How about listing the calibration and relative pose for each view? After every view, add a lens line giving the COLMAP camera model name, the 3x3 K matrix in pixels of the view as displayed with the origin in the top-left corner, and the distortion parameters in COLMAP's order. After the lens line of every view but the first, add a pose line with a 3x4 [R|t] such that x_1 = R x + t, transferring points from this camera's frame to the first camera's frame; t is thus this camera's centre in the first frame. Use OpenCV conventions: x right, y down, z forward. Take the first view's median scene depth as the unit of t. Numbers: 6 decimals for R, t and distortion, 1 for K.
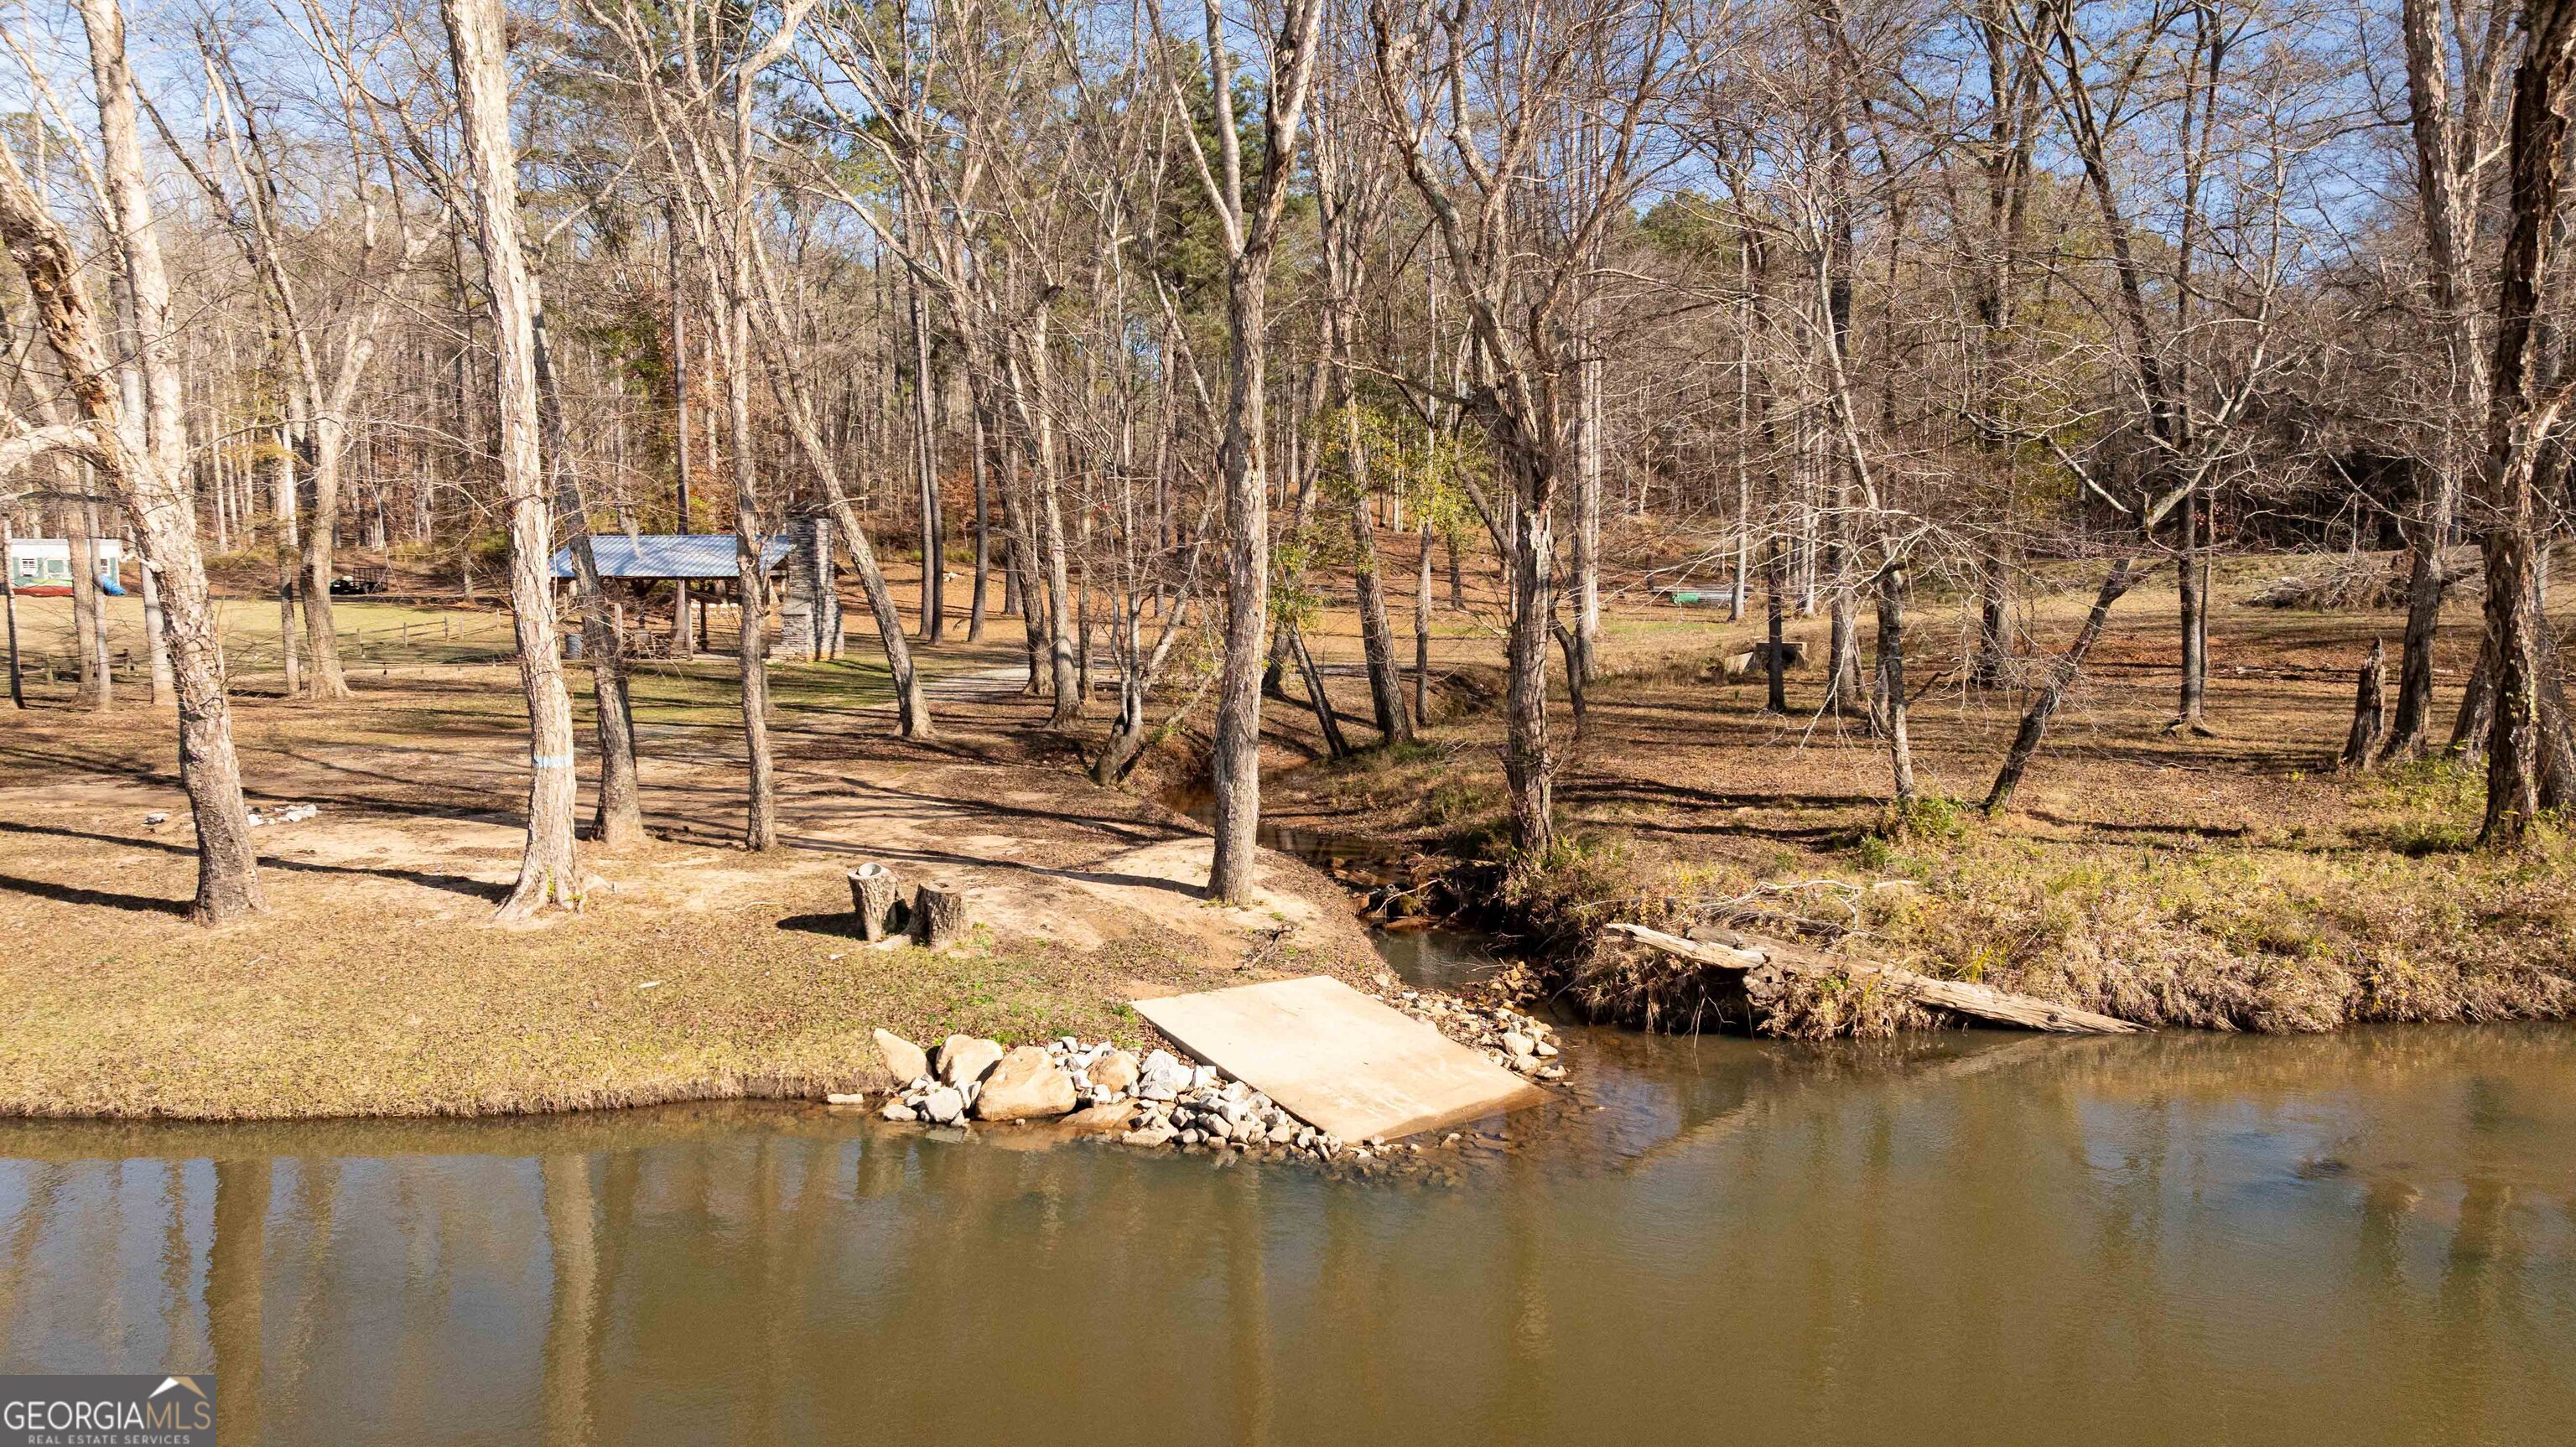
lens RADIAL K [[1818.8, 0, 1288.0], [0, 1818.8, 732.8], [0, 0, 1]] dist [-0.025205, 0.048878]
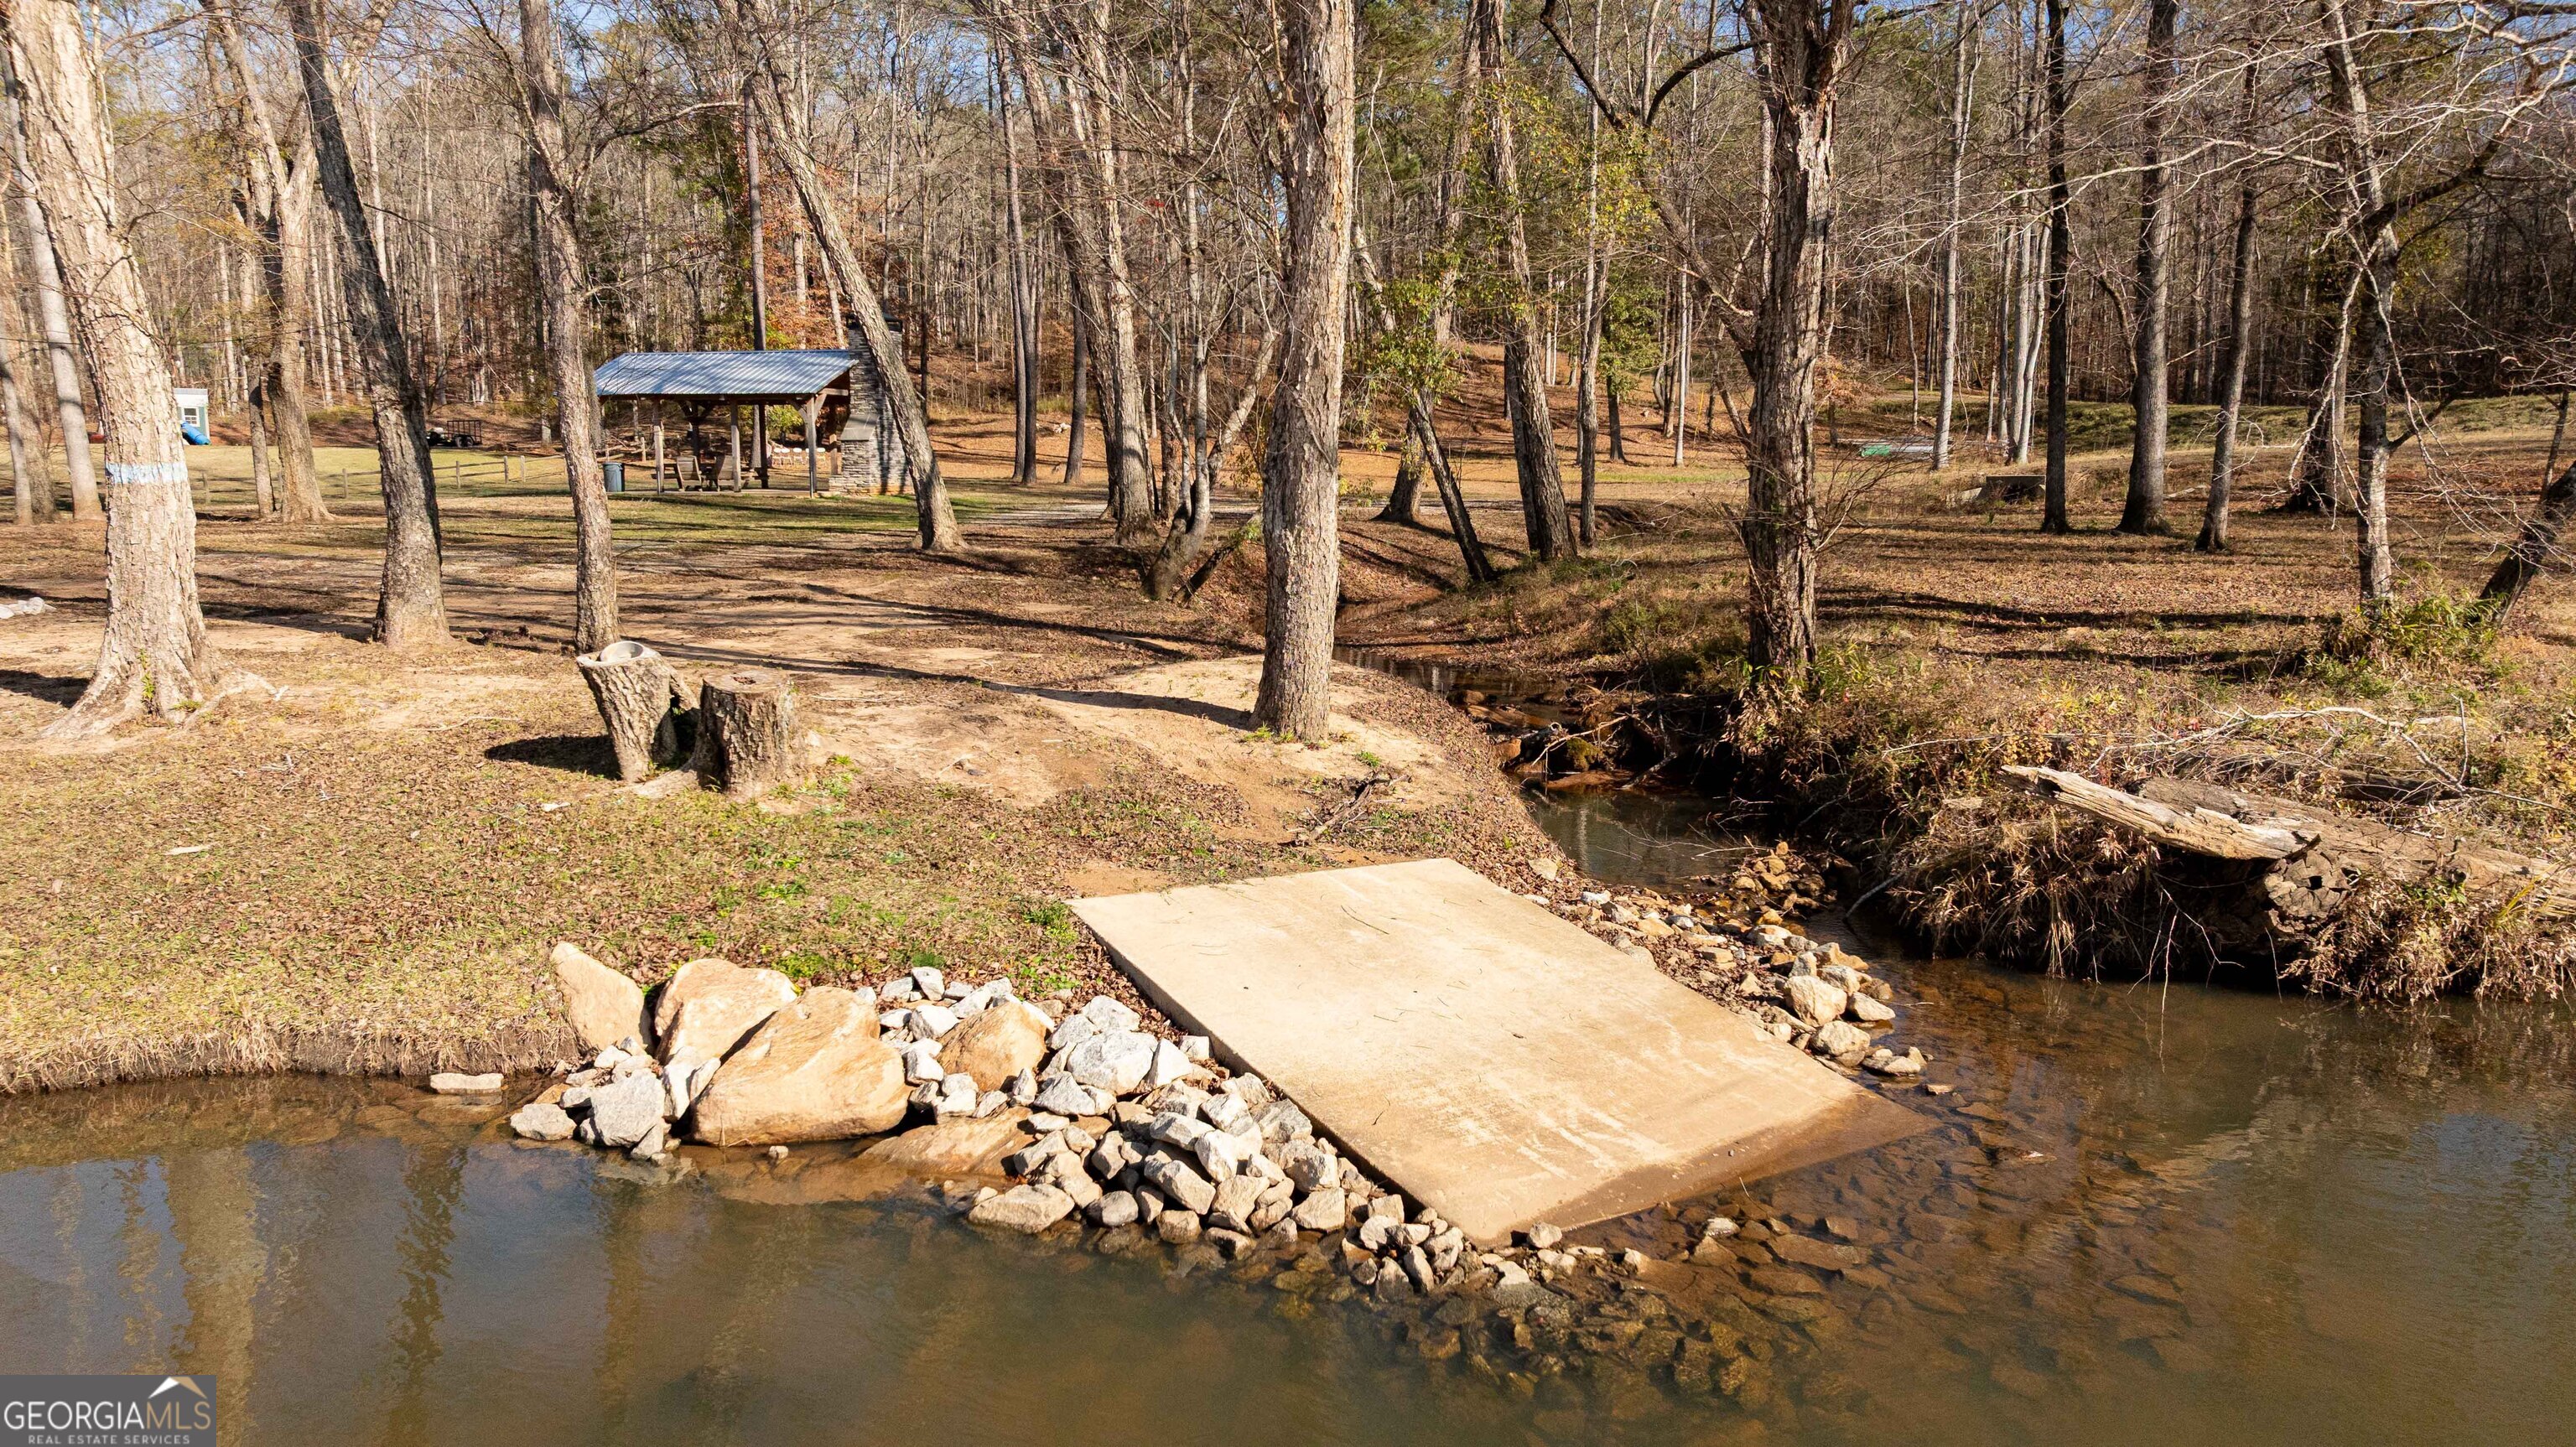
lens RADIAL K [[1818.8, 0, 1292.7], [0, 1818.8, 718.7], [0, 0, 1]] dist [-0.025205, 0.048878]
pose [[0.997038, 0.013522, -0.075708, 0.015469], [-0.009446, 0.998499, 0.053943, 0.060068], [0.076324, -0.053068, 0.995670, 0.435776]]
